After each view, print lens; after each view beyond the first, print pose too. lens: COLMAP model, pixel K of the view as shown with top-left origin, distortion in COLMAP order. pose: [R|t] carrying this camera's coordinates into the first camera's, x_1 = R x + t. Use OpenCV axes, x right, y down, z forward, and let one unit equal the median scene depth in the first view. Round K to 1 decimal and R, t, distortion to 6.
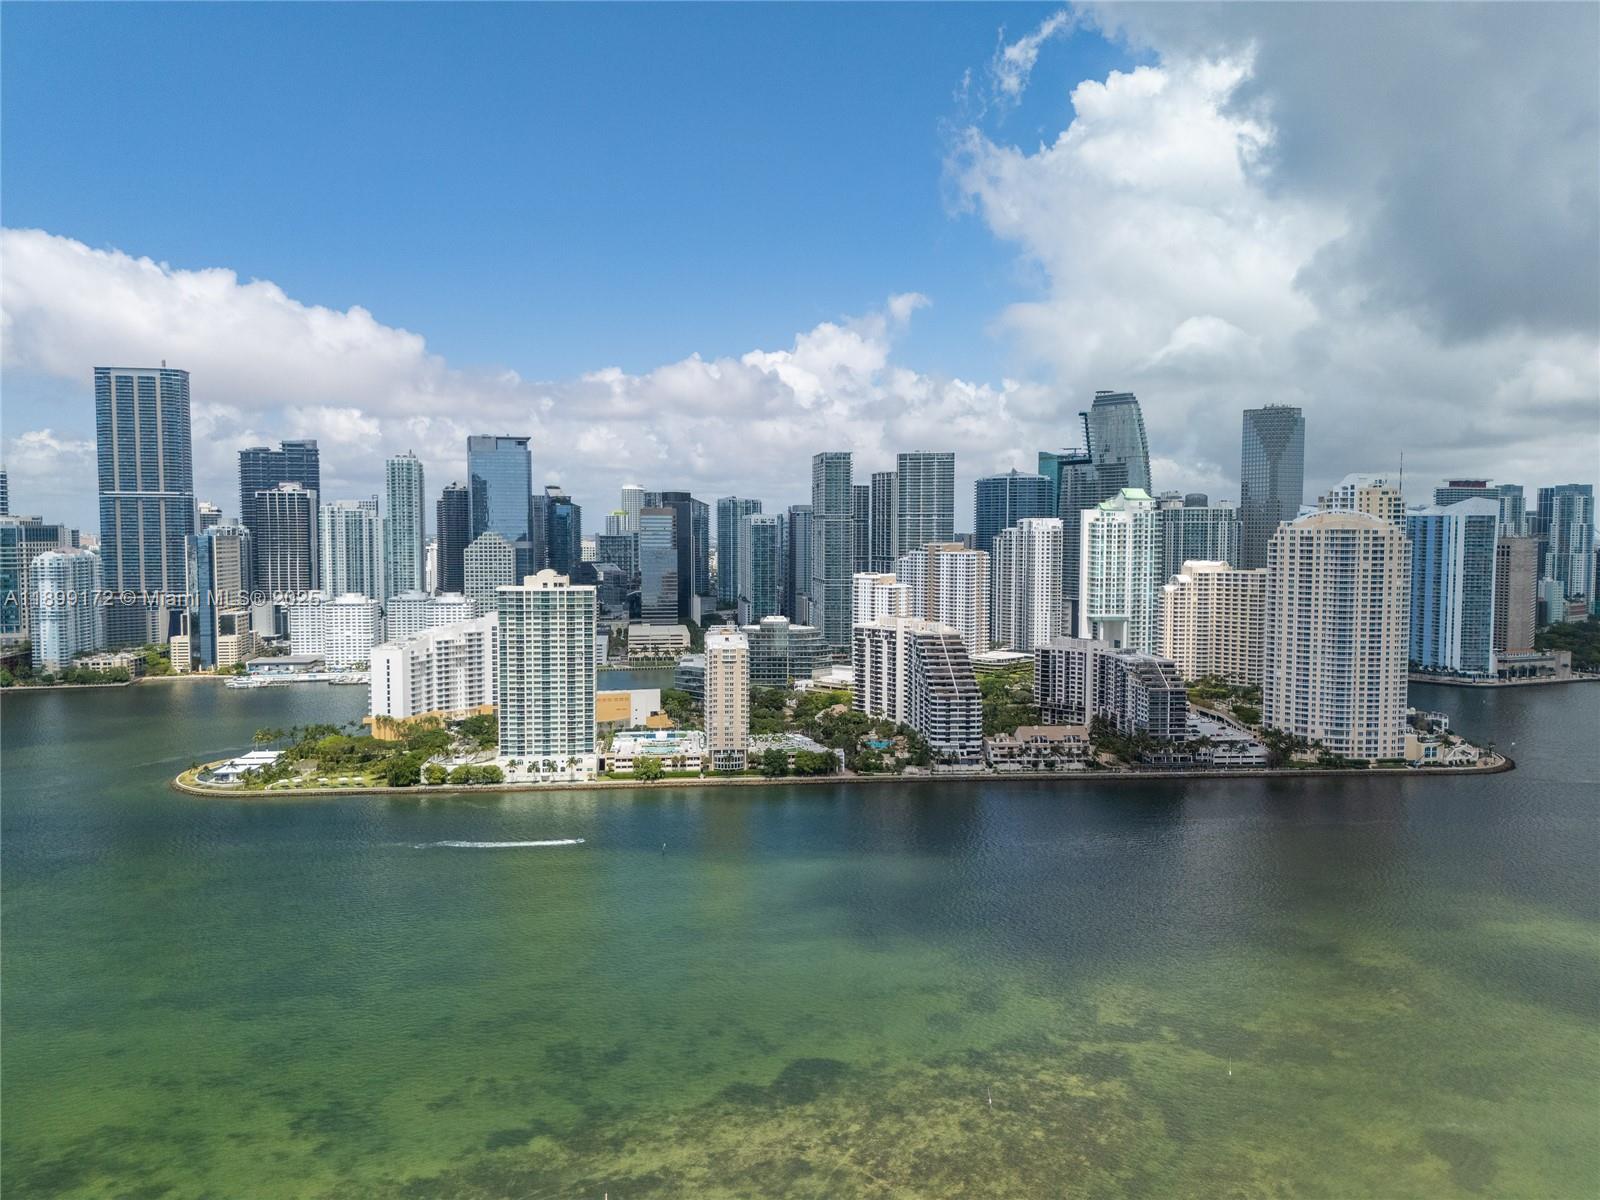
lens RADIAL K [[1164.4, 0, 810.7], [0, 1164.4, 593.3], [0, 0, 1]] dist [0.094286, -0.106940]
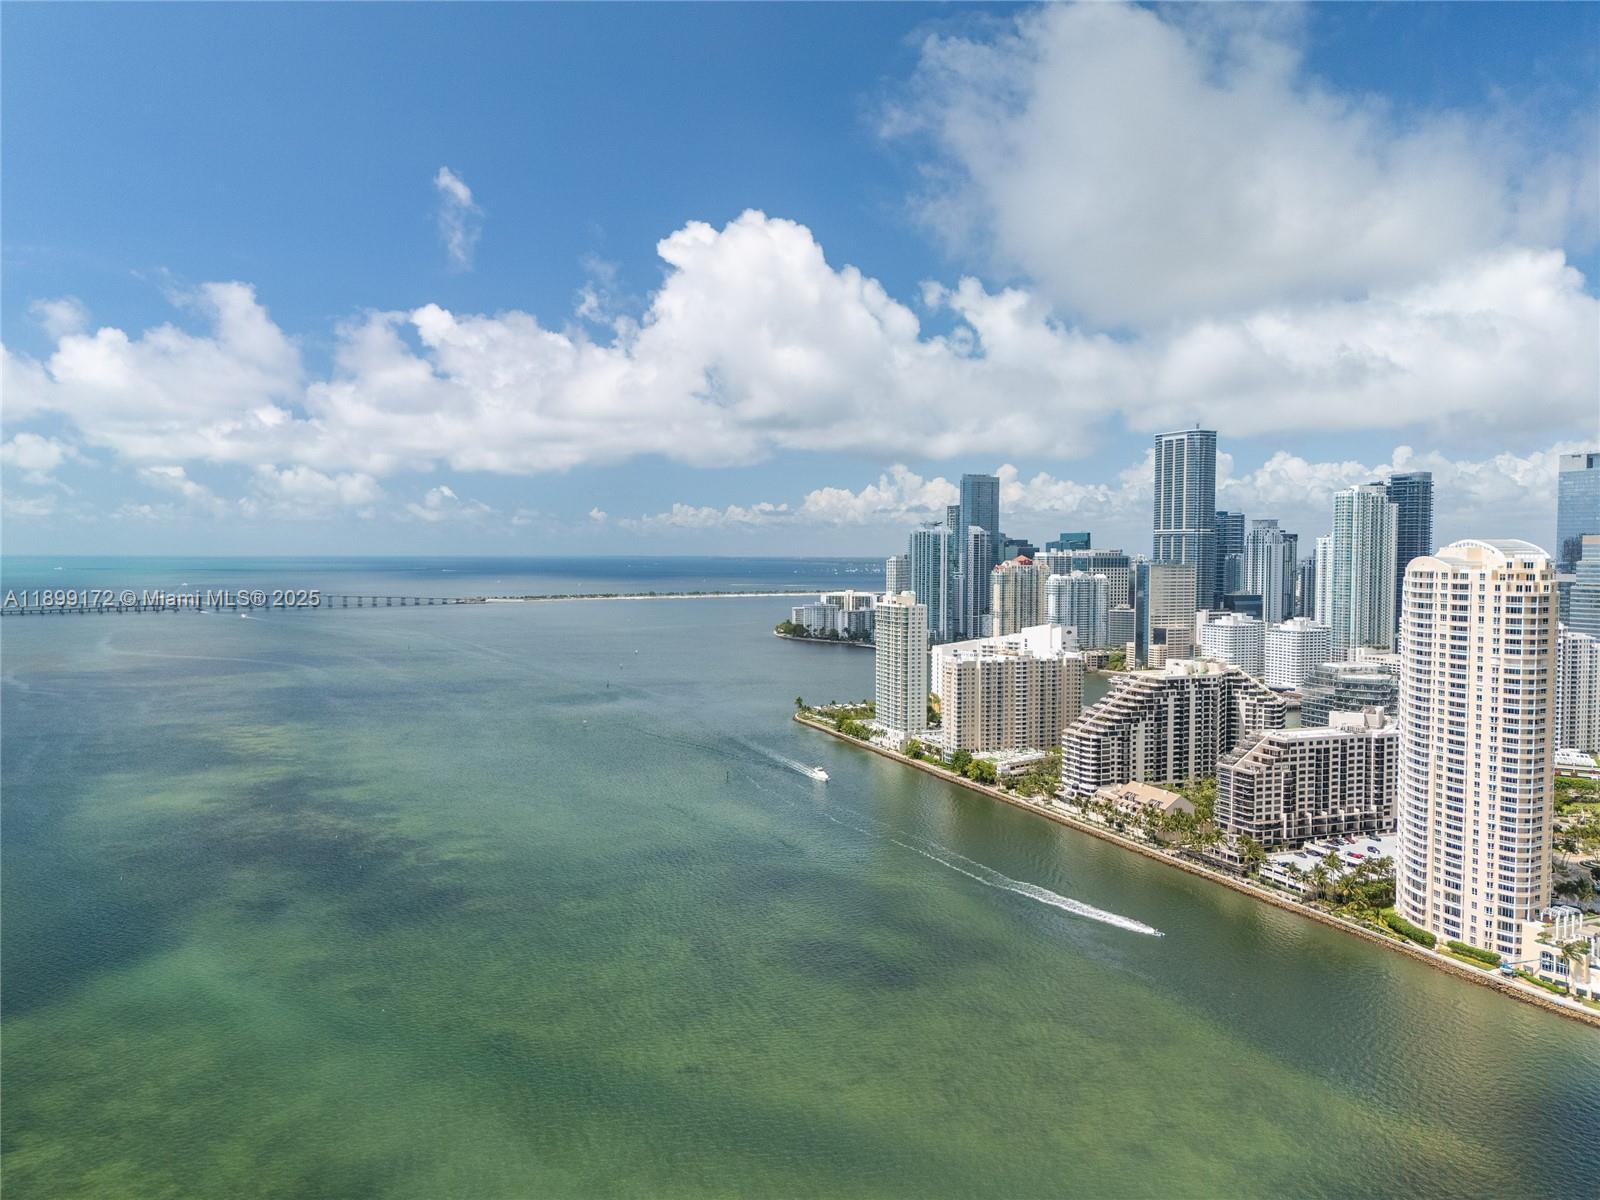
lens RADIAL K [[1164.4, 0, 810.7], [0, 1164.4, 593.3], [0, 0, 1]] dist [0.094286, -0.106940]
pose [[0.279875, 0.033987, -0.959435, 0.978982], [-0.056737, 0.998212, 0.018810, -0.034870], [0.958358, 0.049170, 0.281303, 0.493404]]
